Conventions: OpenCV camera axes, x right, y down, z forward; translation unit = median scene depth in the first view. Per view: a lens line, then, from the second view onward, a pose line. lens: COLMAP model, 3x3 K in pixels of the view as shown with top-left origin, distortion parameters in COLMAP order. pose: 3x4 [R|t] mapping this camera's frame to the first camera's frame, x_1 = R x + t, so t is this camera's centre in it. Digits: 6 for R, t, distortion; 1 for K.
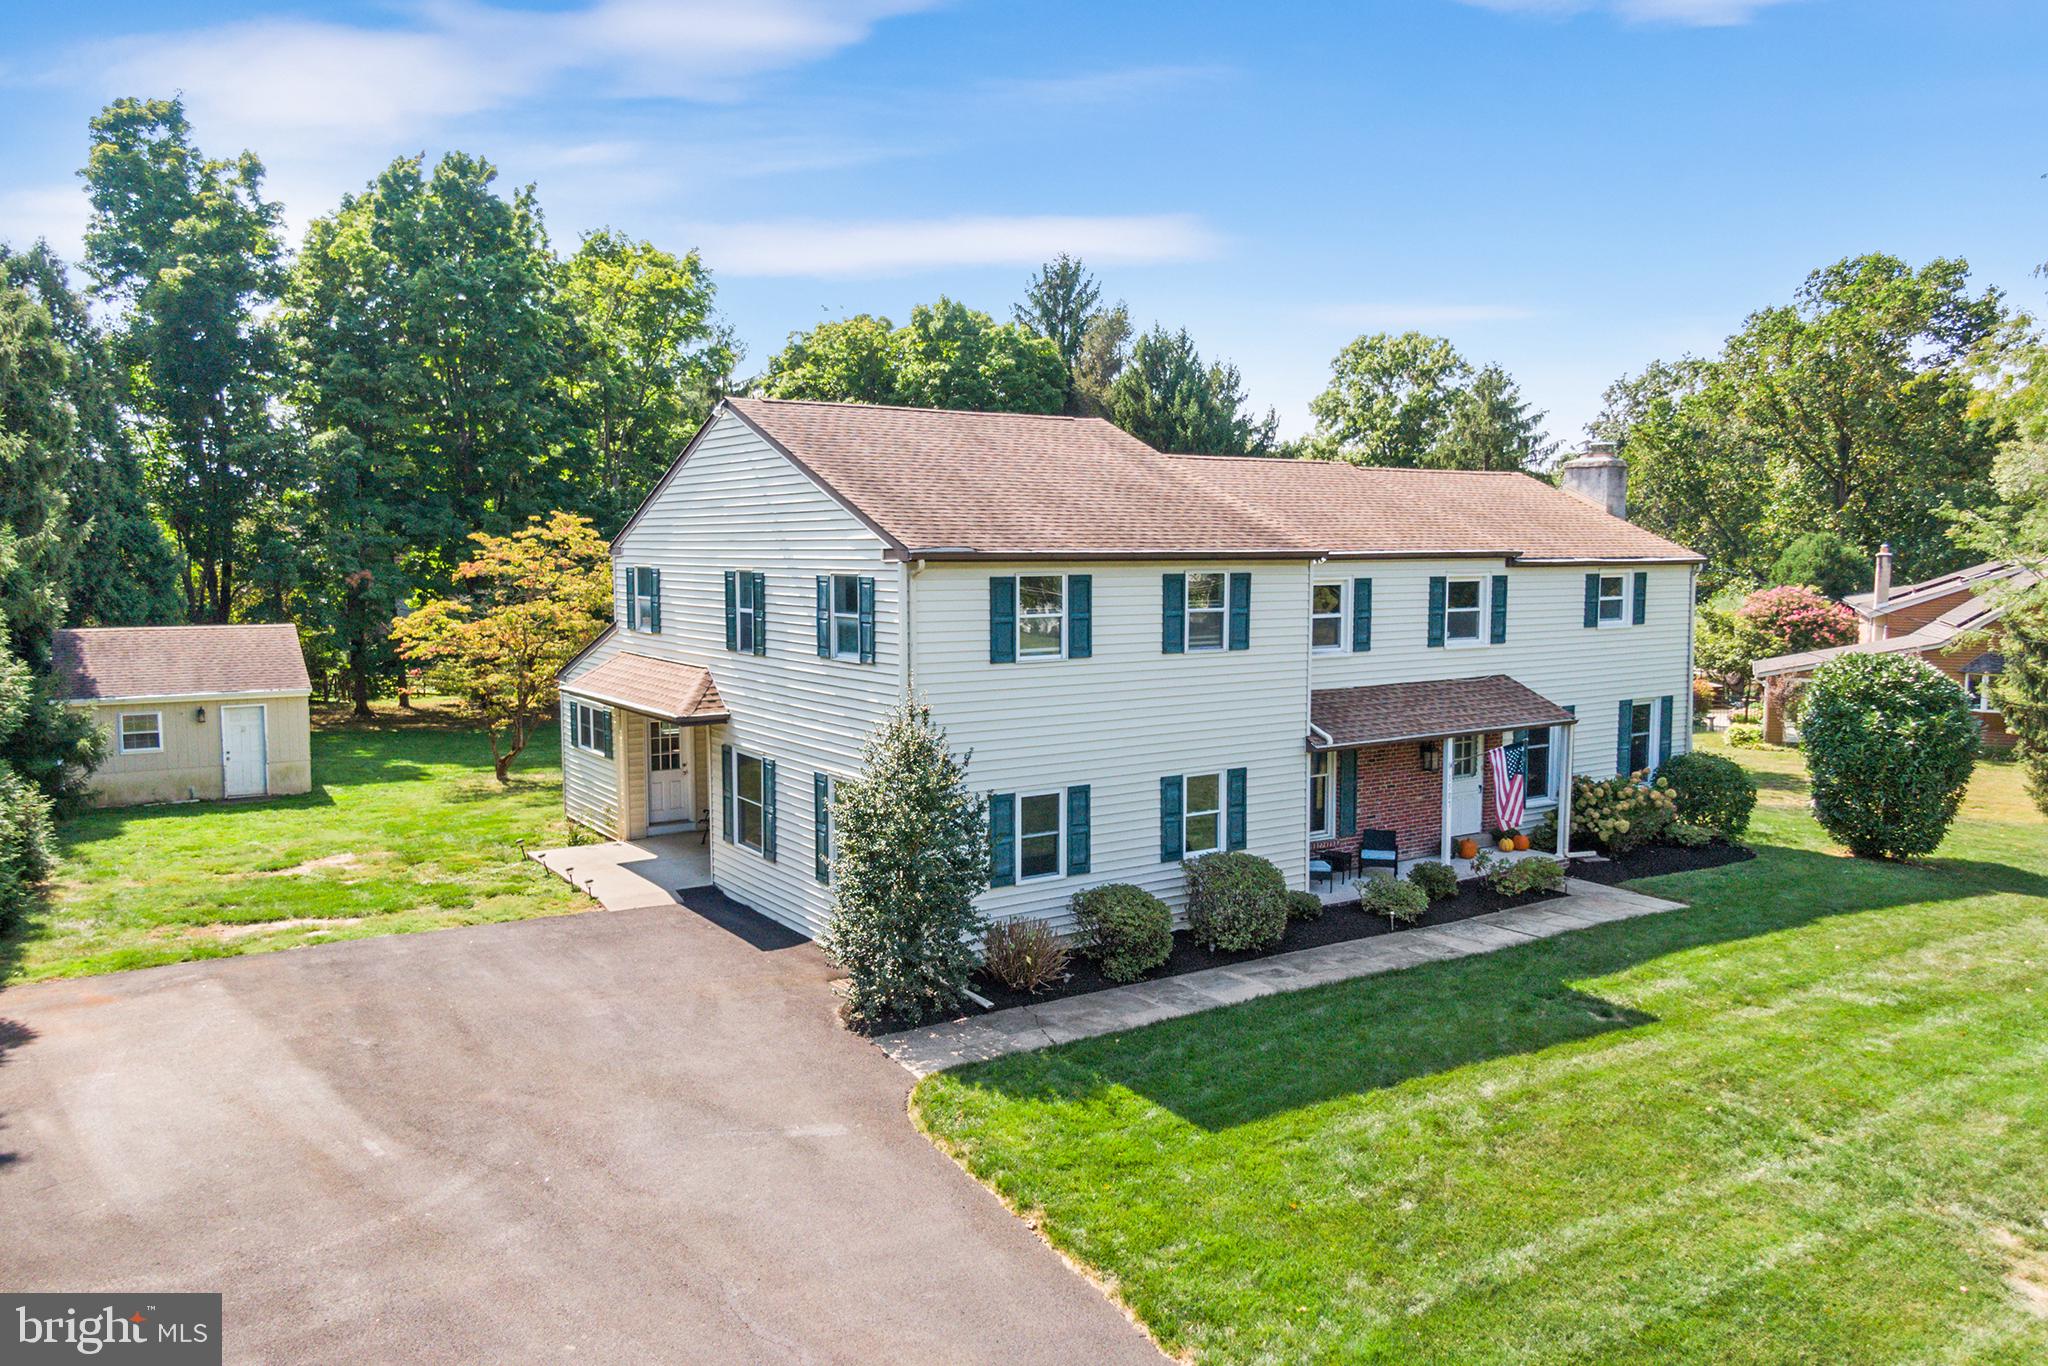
lens RADIAL K [[1468.5, 0, 1024.0], [0, 1468.5, 683.0], [0, 0, 1]] dist [0.009546, 0.002386]
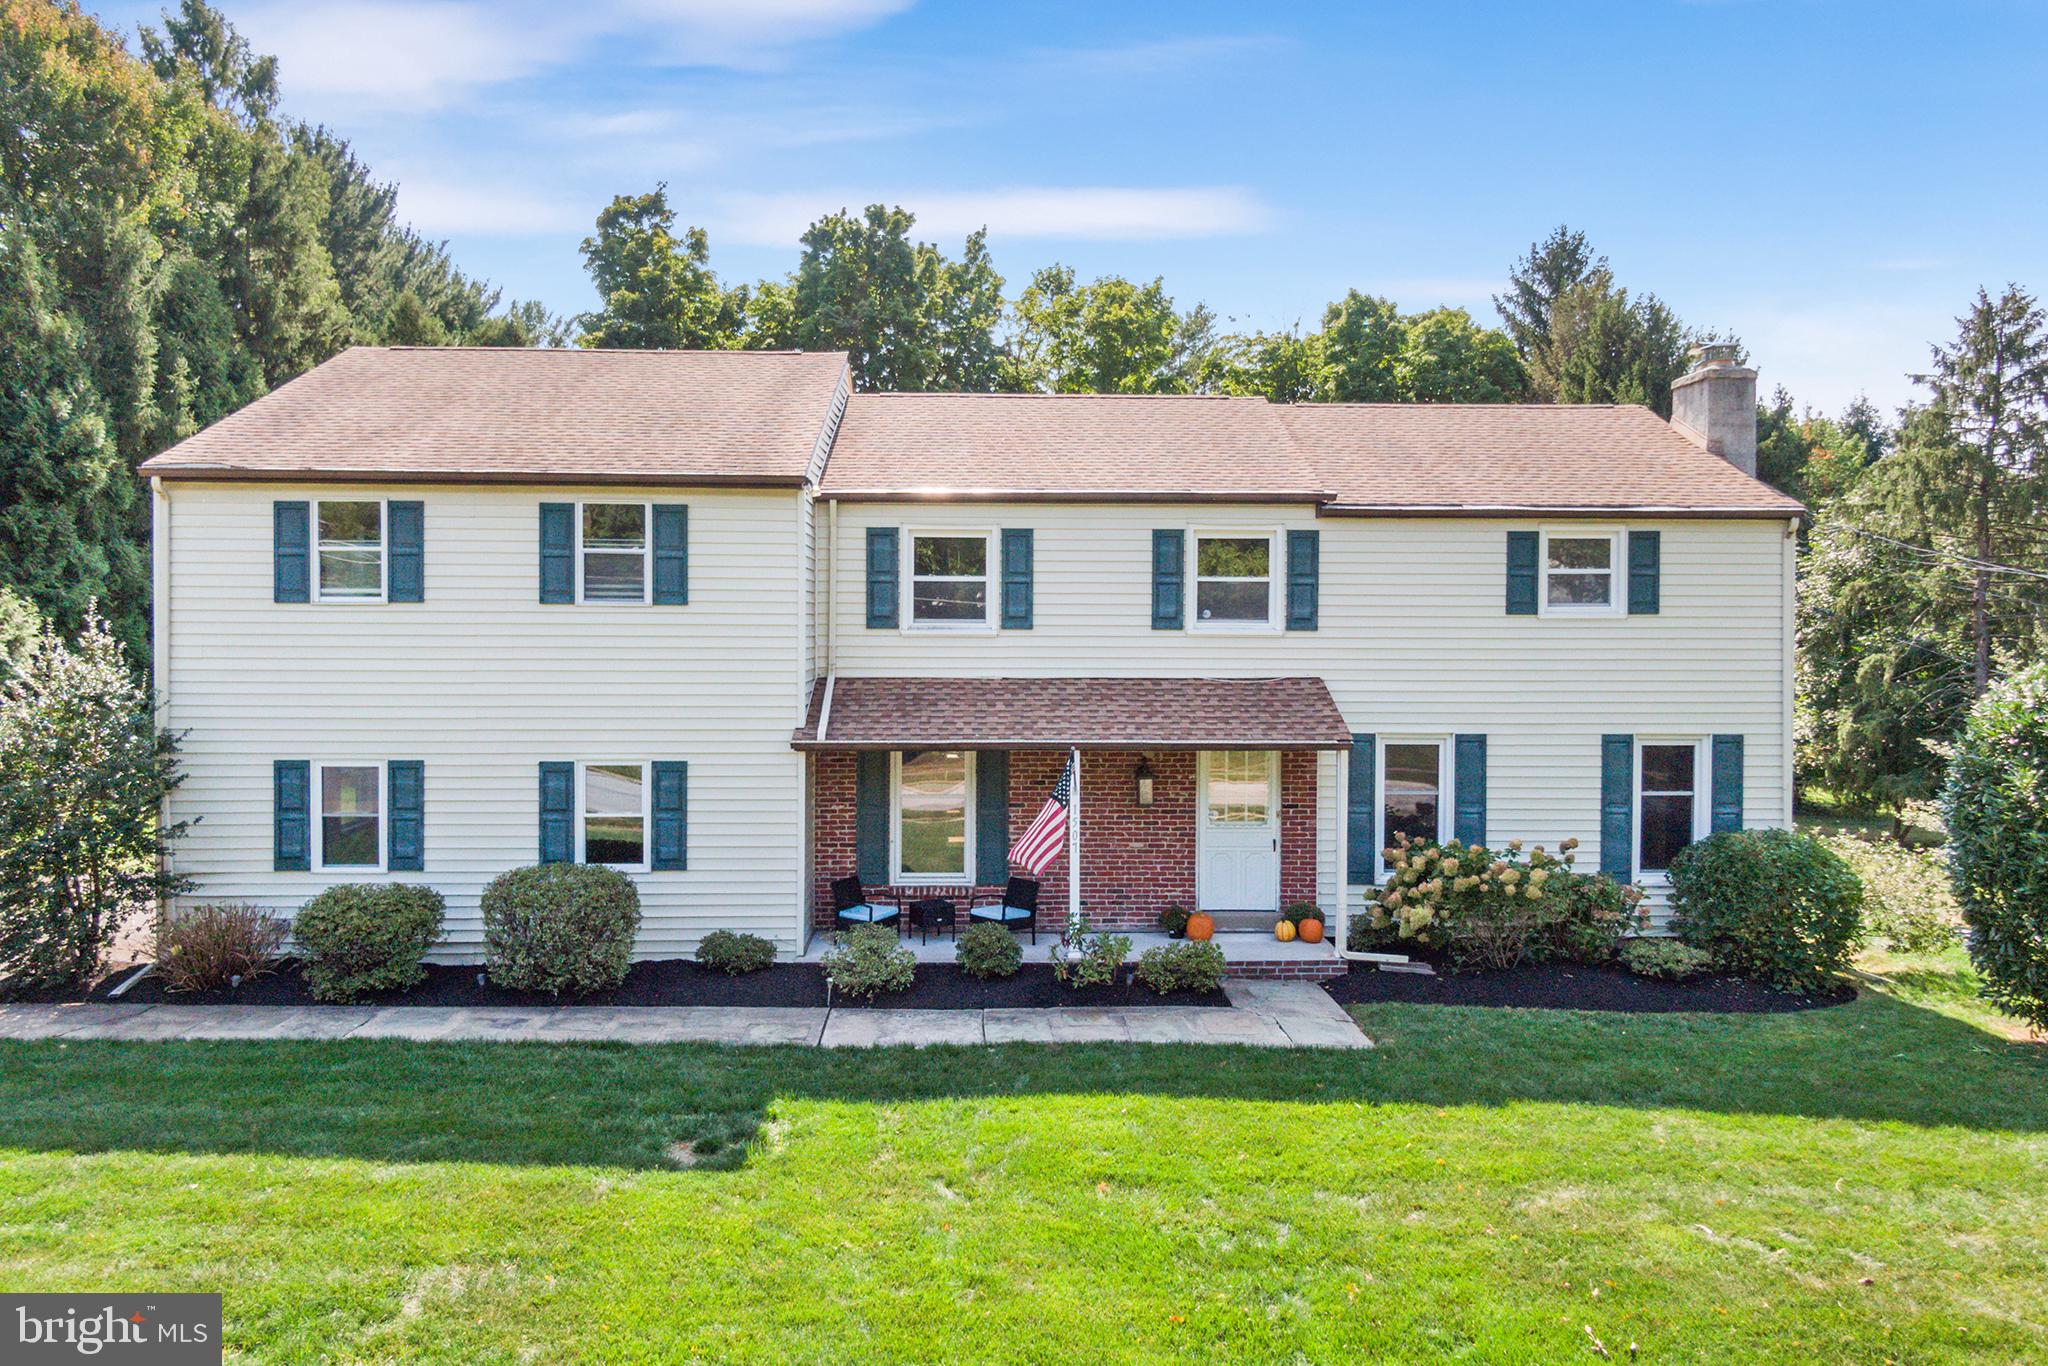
lens RADIAL K [[1509.8, 0, 1033.5], [0, 1509.8, 658.7], [0, 0, 1]] dist [0.006285, -0.006475]
pose [[0.854806, 0.017399, -0.518656, 0.681946], [-0.054222, 0.996962, -0.055919, 0.037265], [0.516108, 0.075922, 0.853152, 0.410889]]
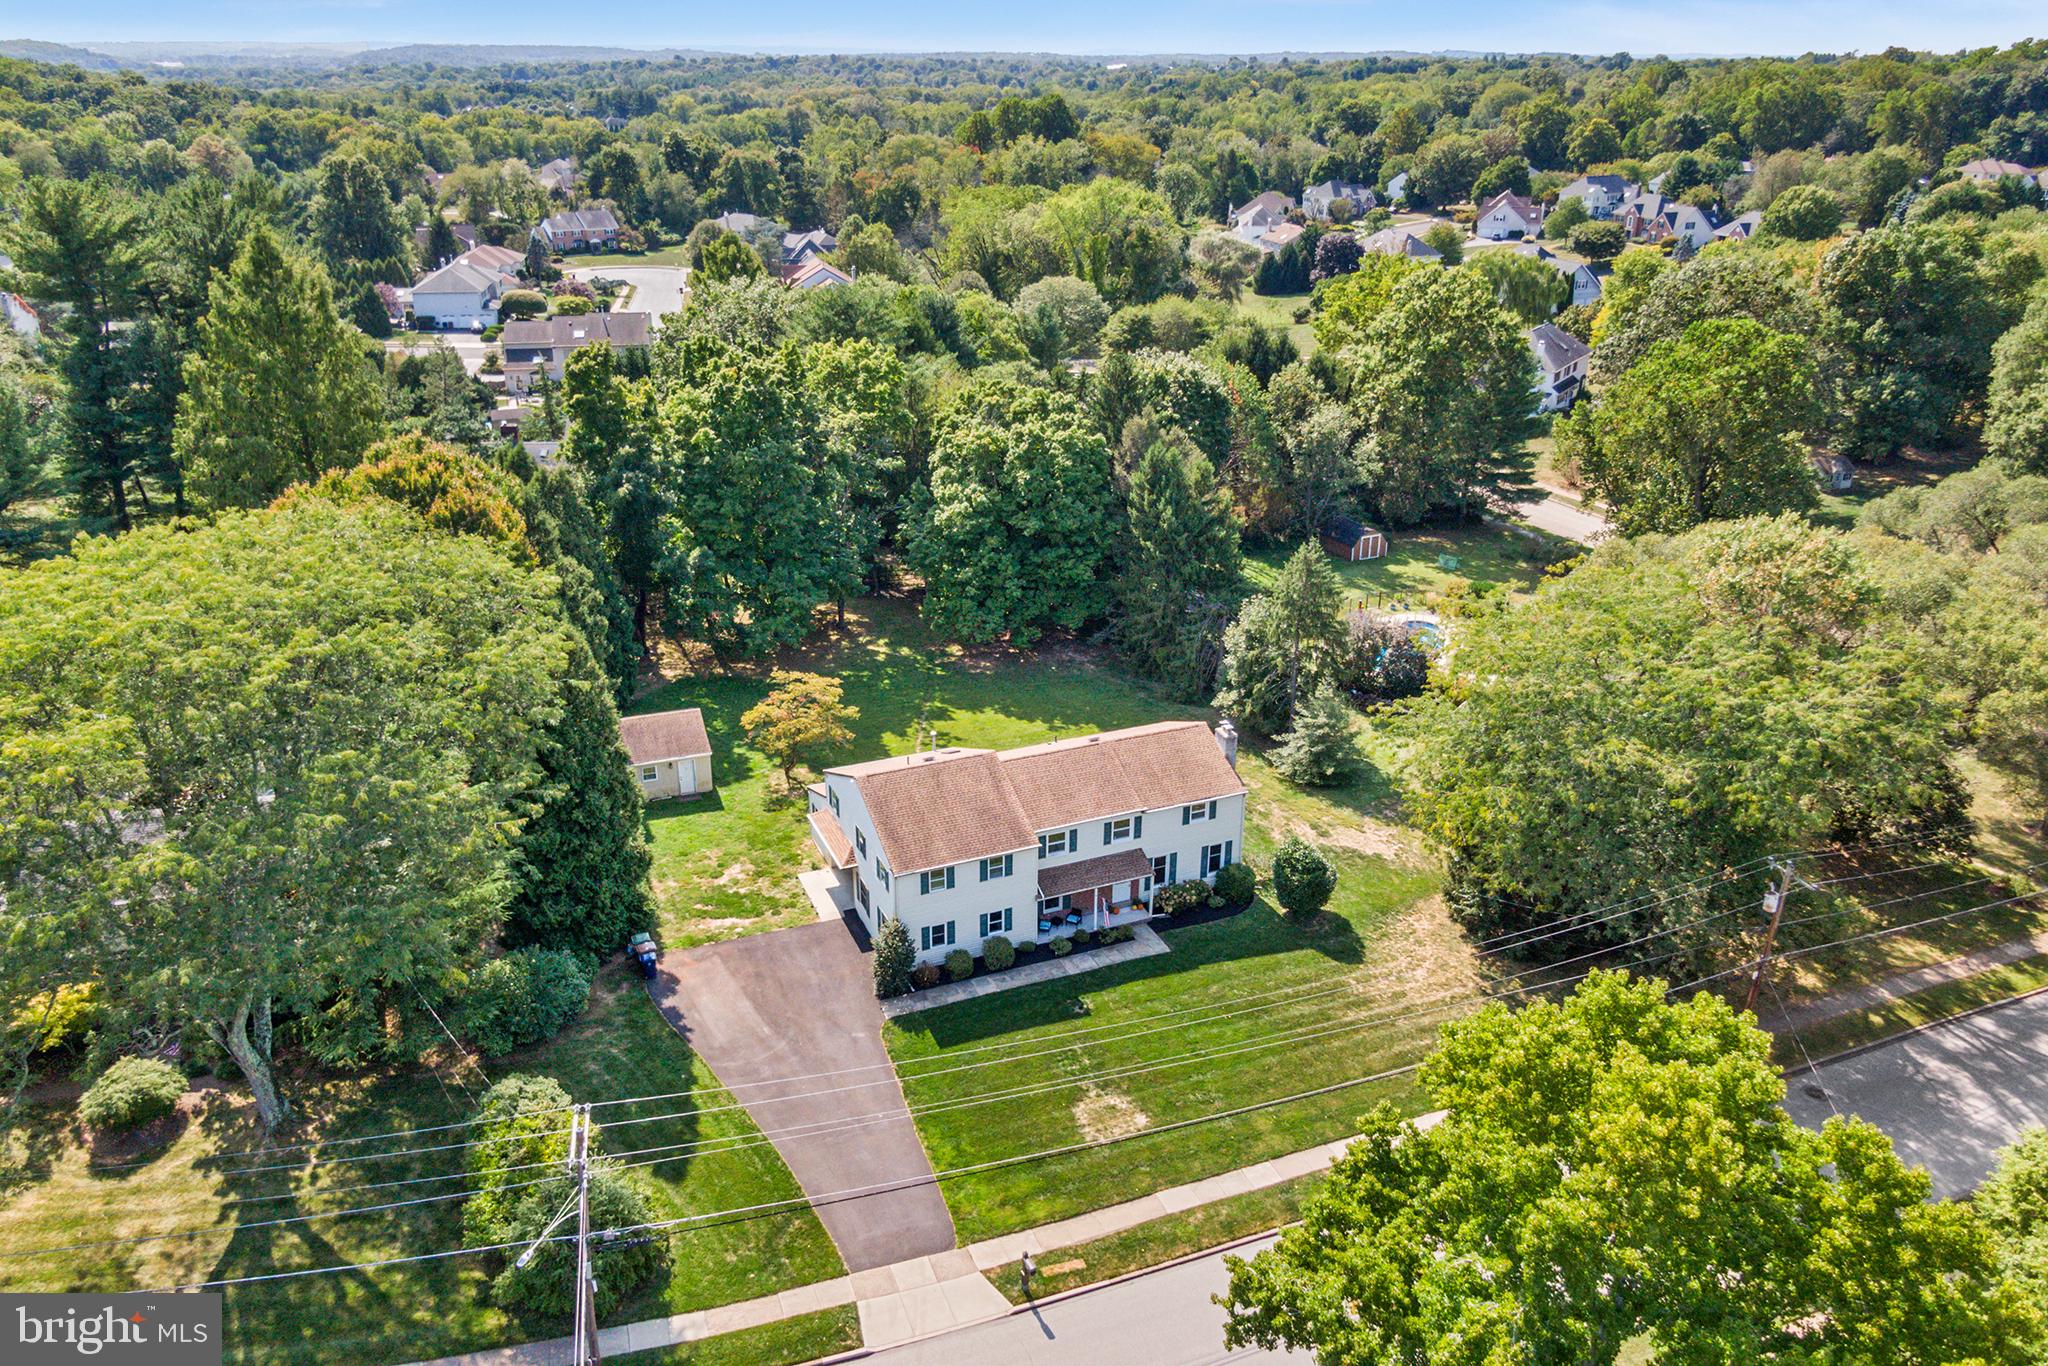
lens RADIAL K [[1468.5, 0, 1024.0], [0, 1468.5, 683.0], [0, 0, 1]] dist [0.009546, 0.002386]
pose [[0.983772, 0.085775, -0.157593, 0.615266], [-0.032032, 0.948179, 0.316117, -1.360873], [0.176542, -0.305938, 0.935540, -1.760267]]
